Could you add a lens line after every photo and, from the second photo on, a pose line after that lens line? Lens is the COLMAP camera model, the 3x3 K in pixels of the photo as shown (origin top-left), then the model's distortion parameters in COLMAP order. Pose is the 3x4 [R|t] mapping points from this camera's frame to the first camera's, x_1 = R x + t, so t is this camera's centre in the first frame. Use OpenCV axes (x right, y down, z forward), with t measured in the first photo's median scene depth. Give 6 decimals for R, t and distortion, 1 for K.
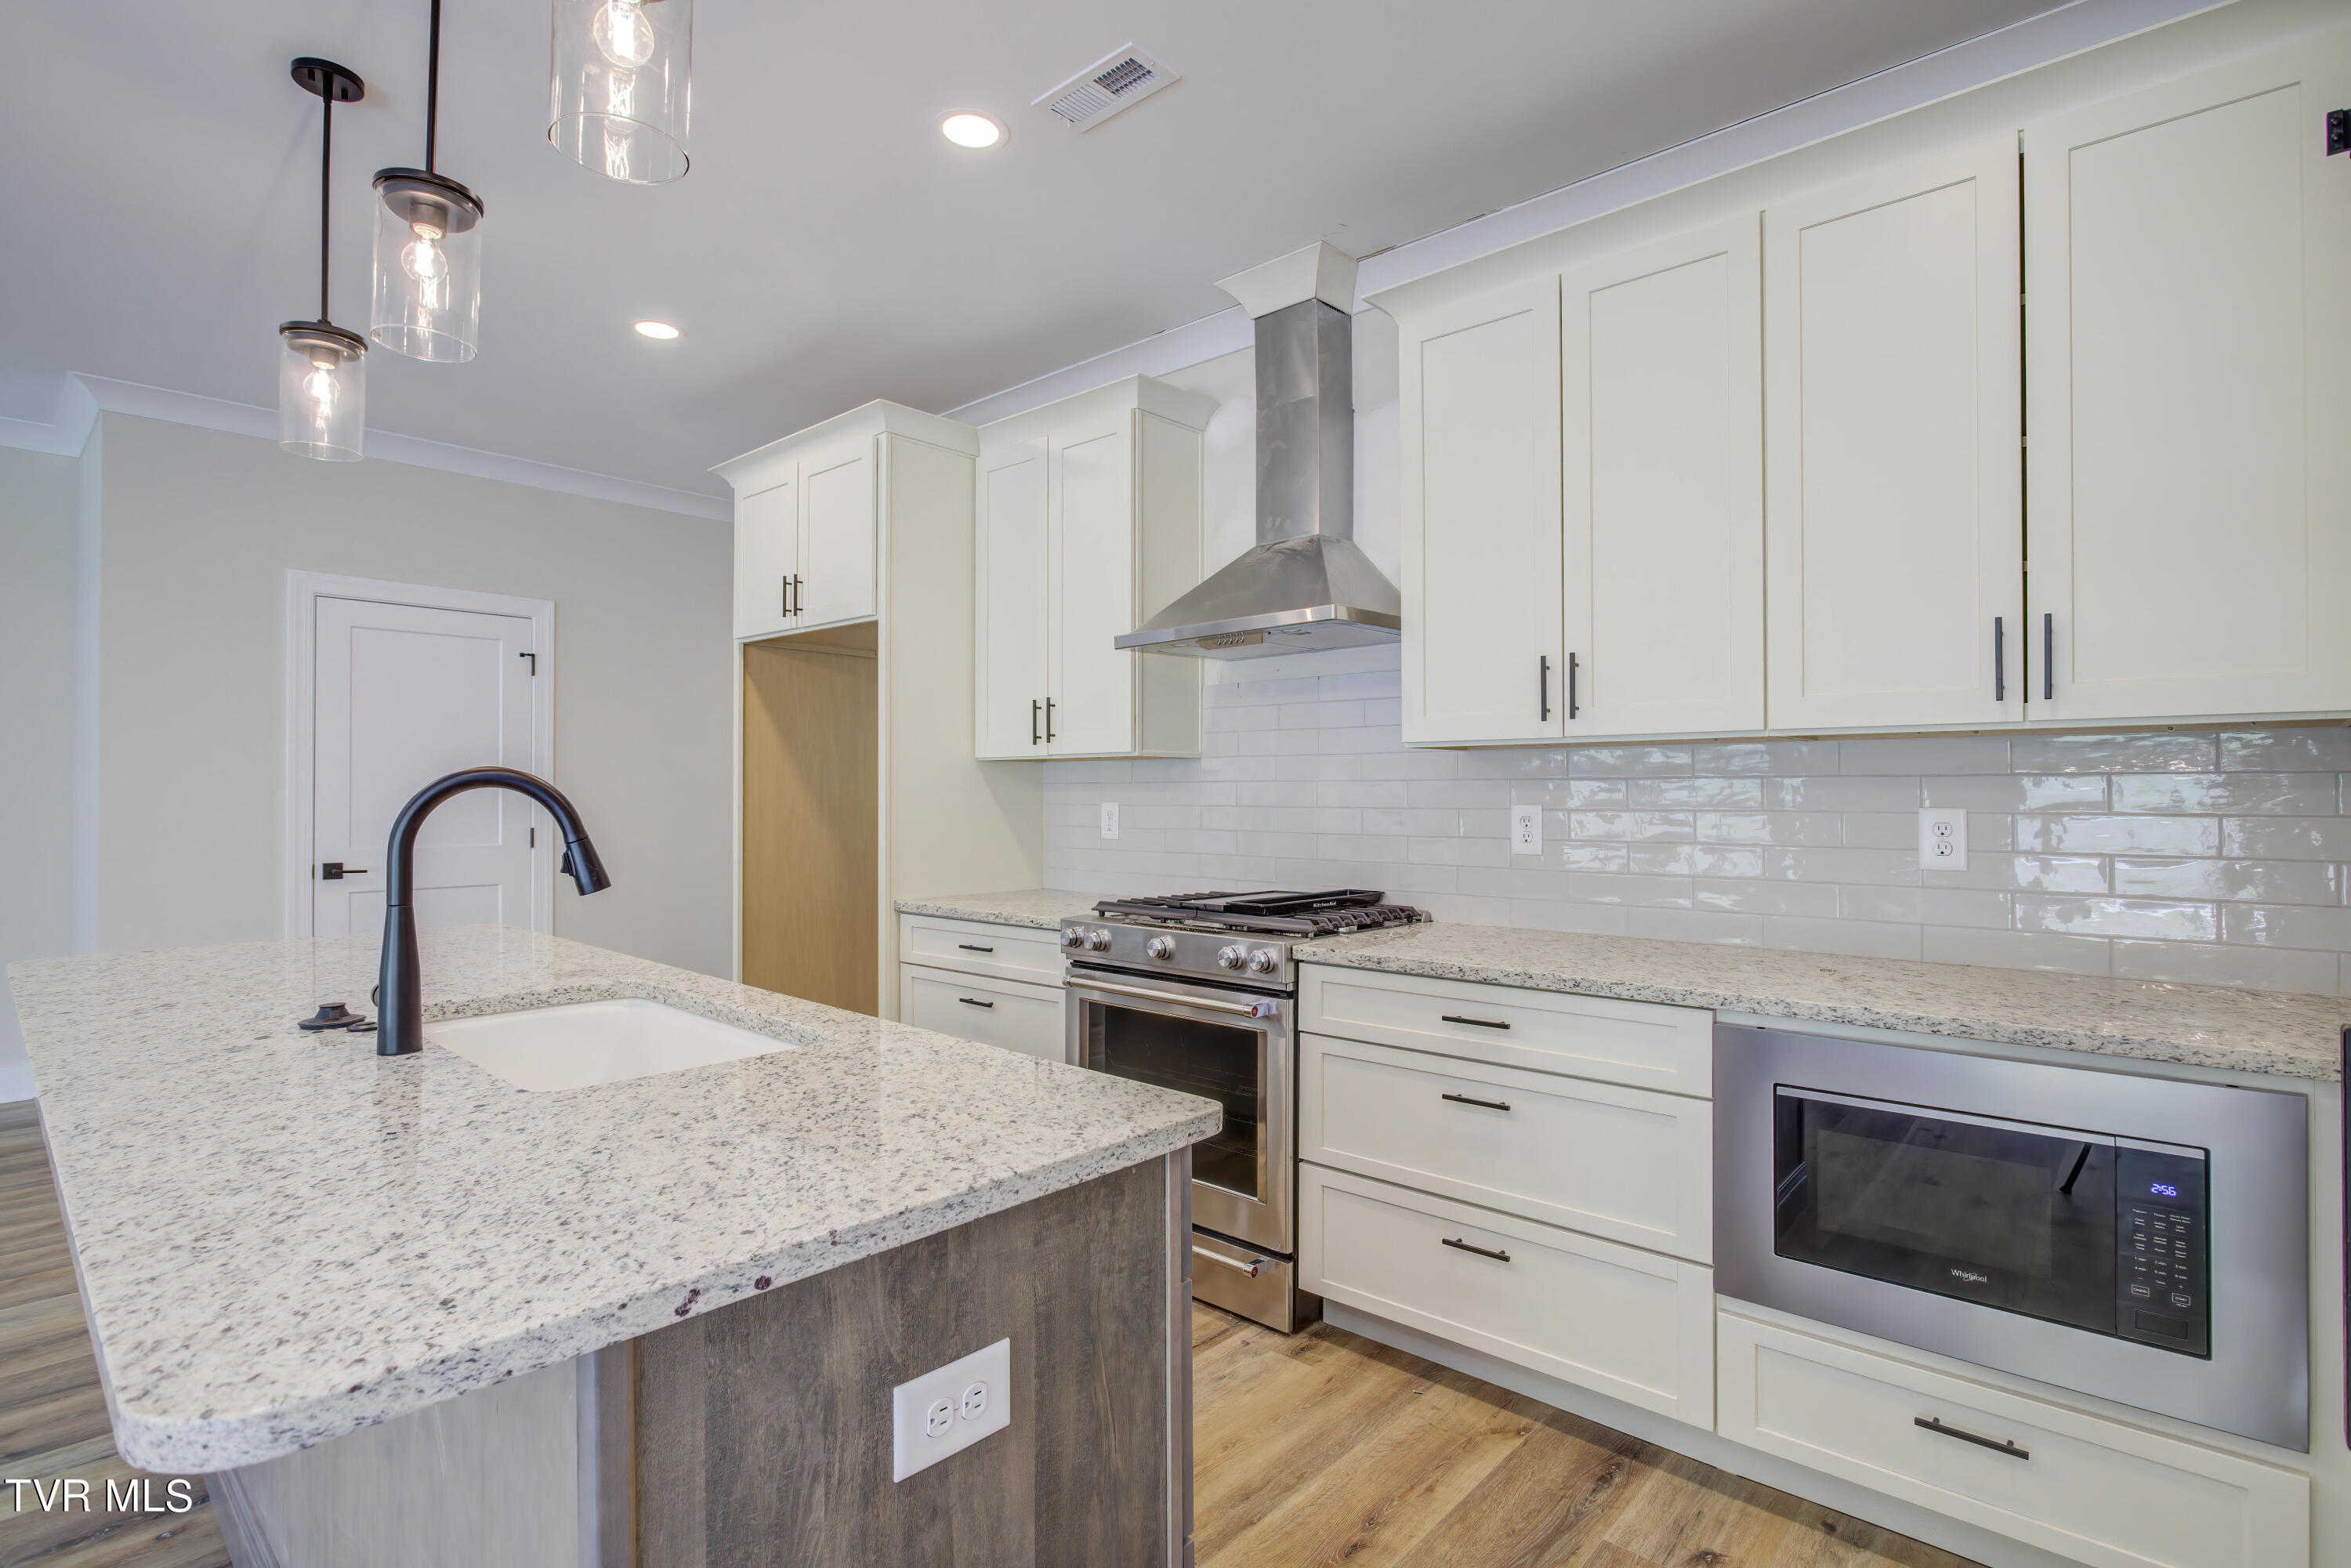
lens RADIAL K [[1142.8, 0, 1159.9], [0, 1142.8, 787.8], [0, 0, 1]] dist [-0.011862, 0.004793]
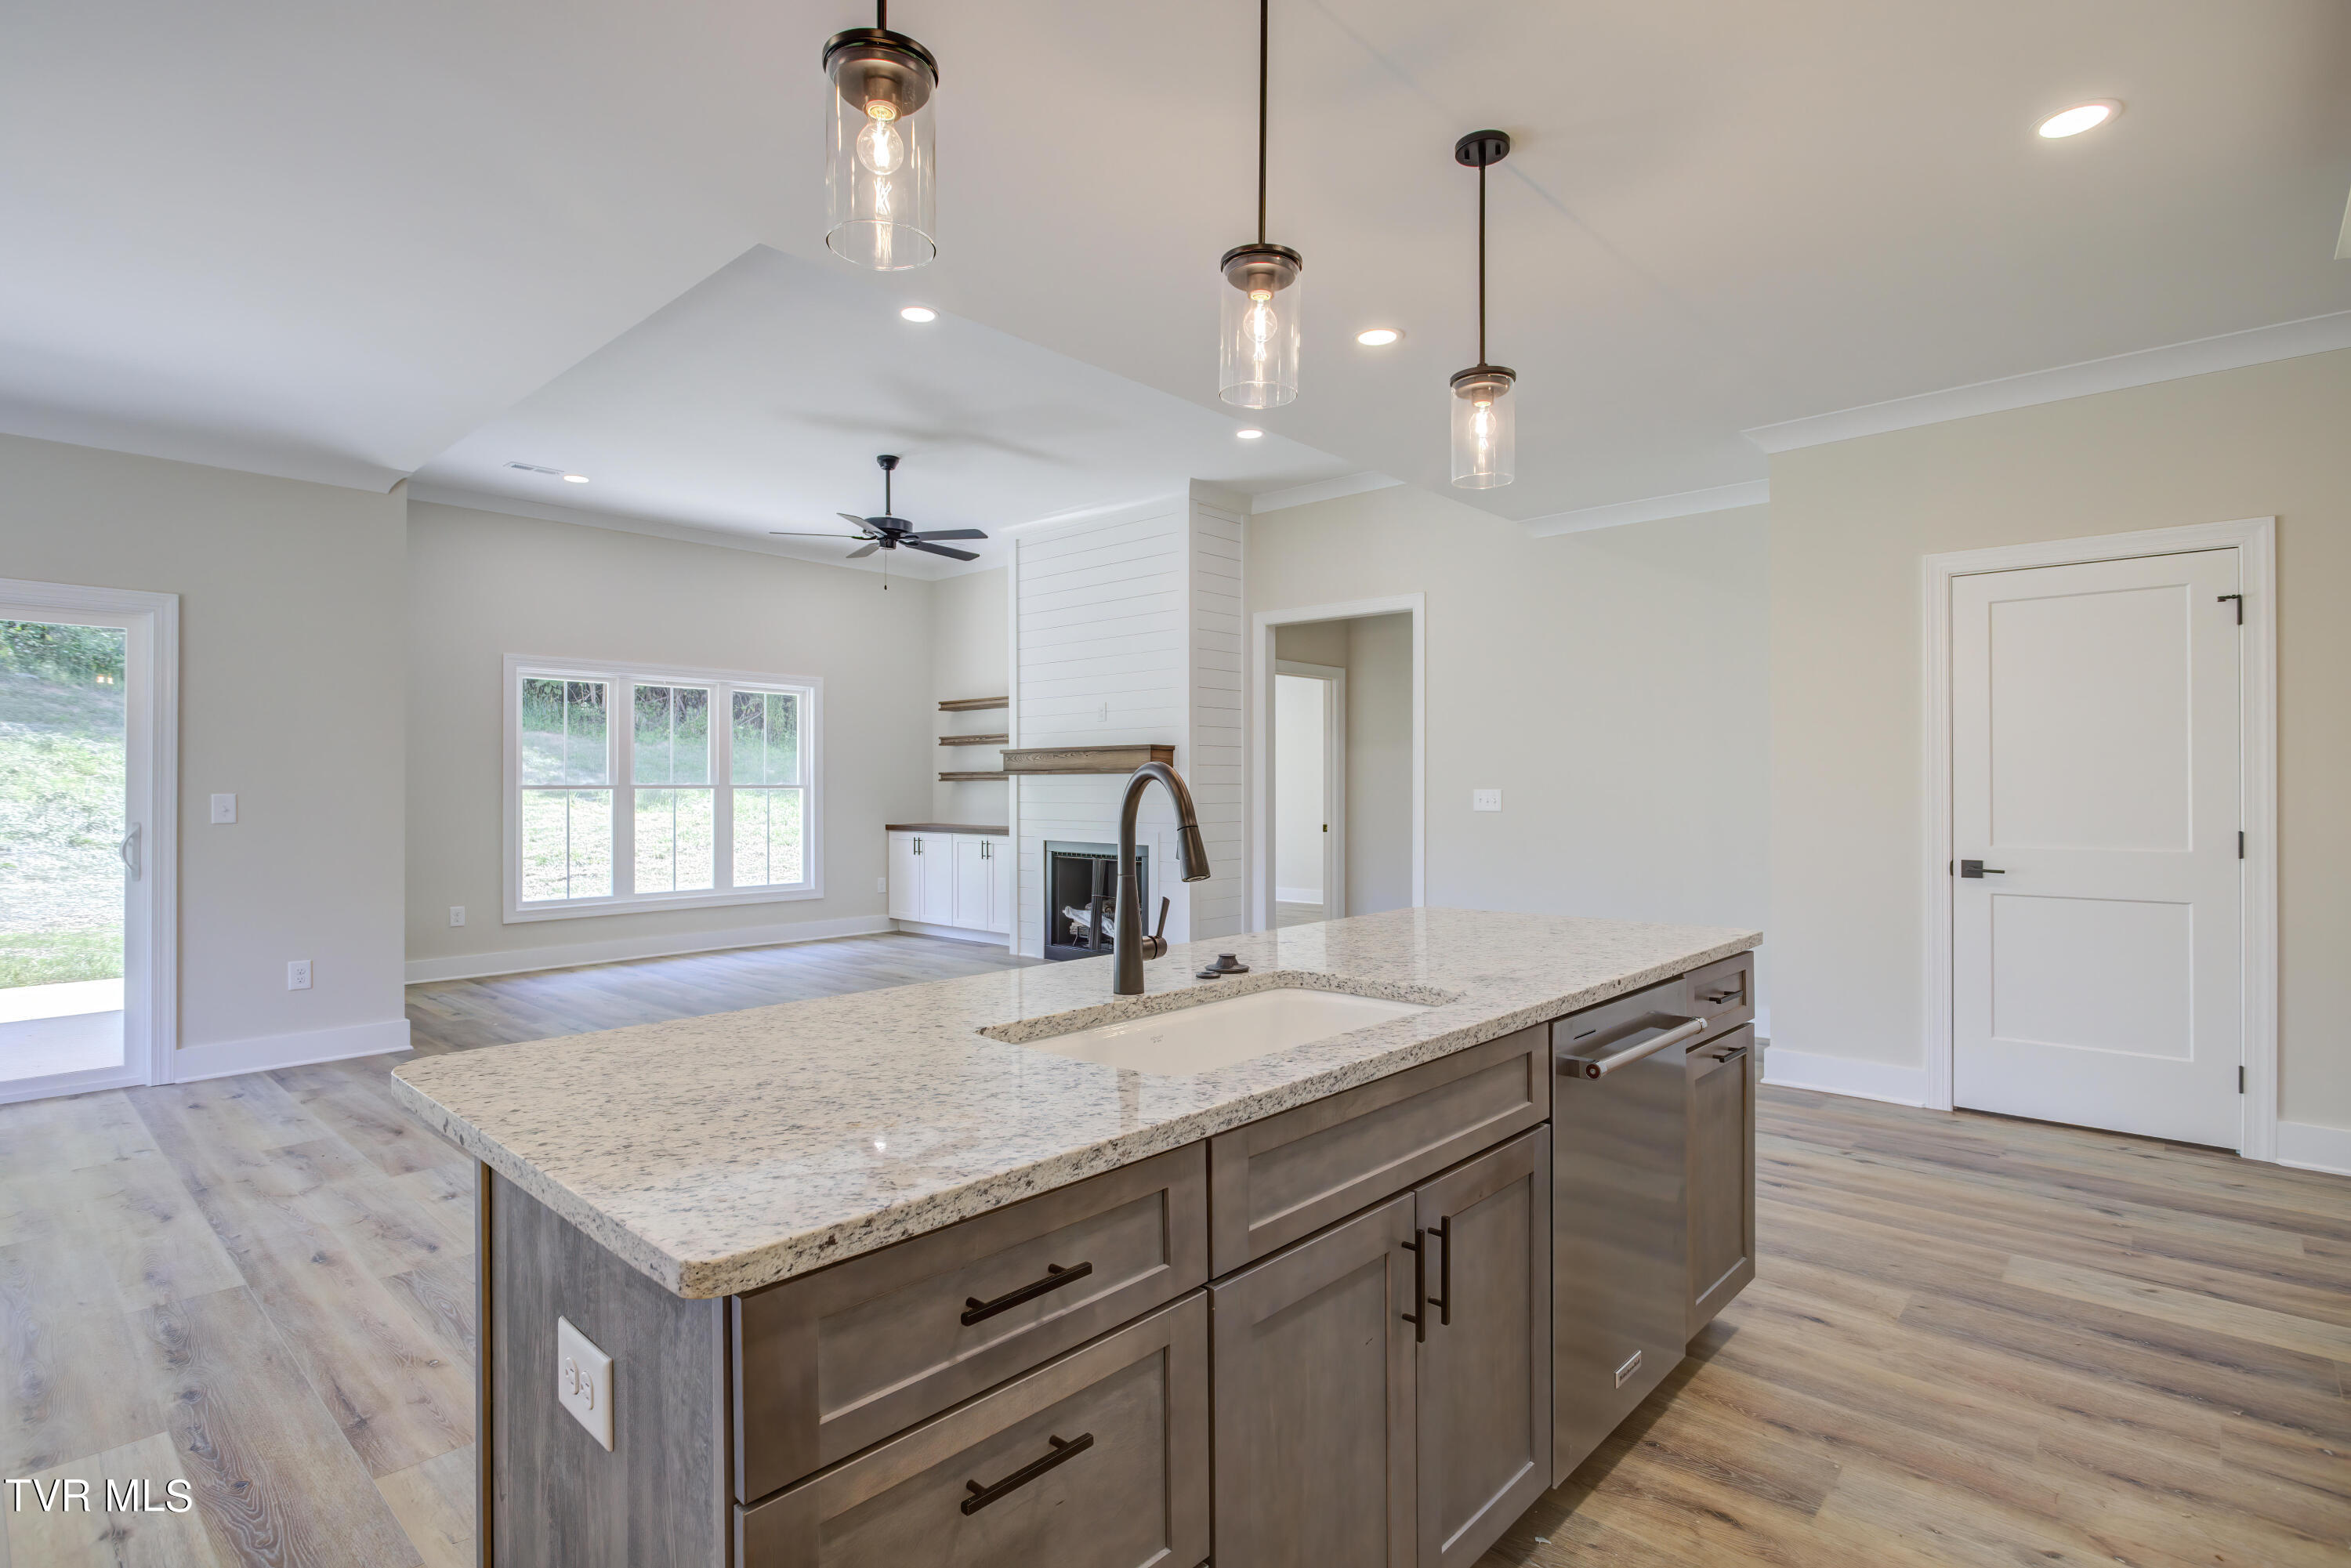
lens RADIAL K [[1142.8, 0, 1188.9], [0, 1142.8, 778.3], [0, 0, 1]] dist [-0.011862, 0.004793]
pose [[0.018860, -0.006311, -0.999802, 0.383147], [0.004787, 0.999969, -0.006221, 0.003668], [0.999811, -0.004668, 0.018889, 0.681374]]
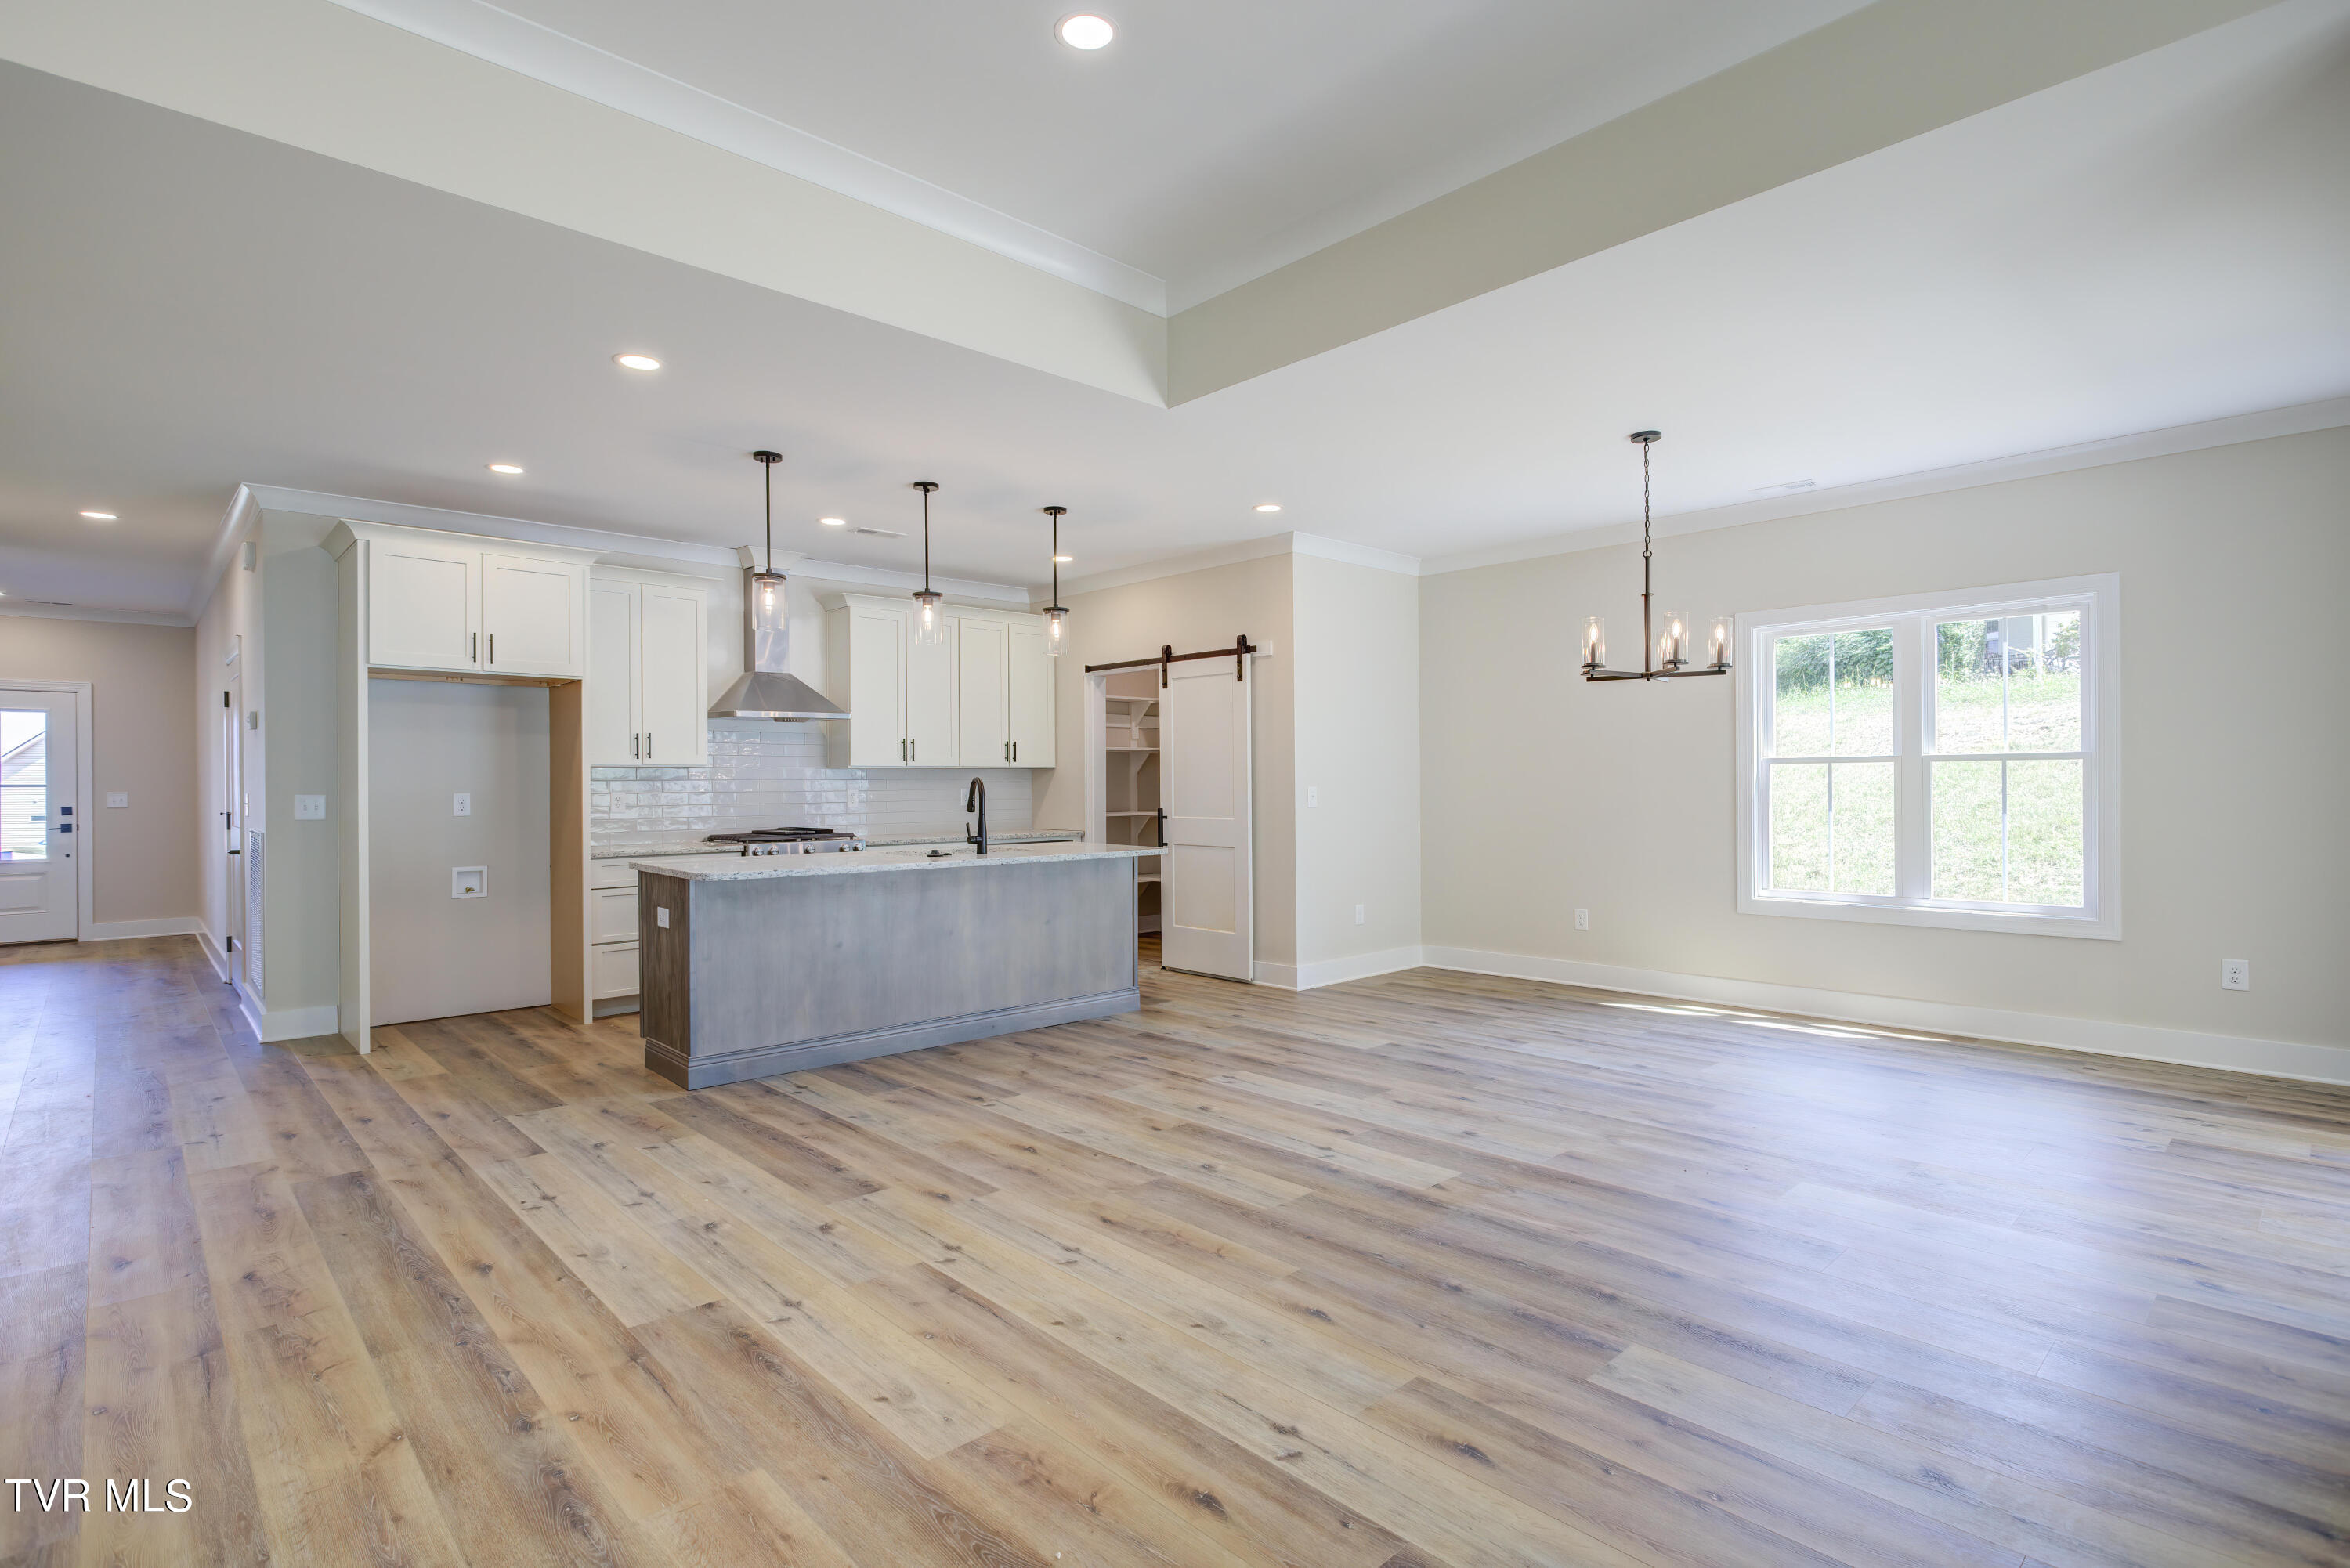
lens RADIAL K [[1142.2, 0, 1191.0], [0, 1142.2, 792.3], [0, 0, 1]] dist [-0.011862, 0.004793]
pose [[0.057073, -0.008252, 0.998336, -2.603229], [0.003278, 0.999962, 0.008078, 0.003466], [-0.998365, 0.002812, 0.057098, 0.114577]]
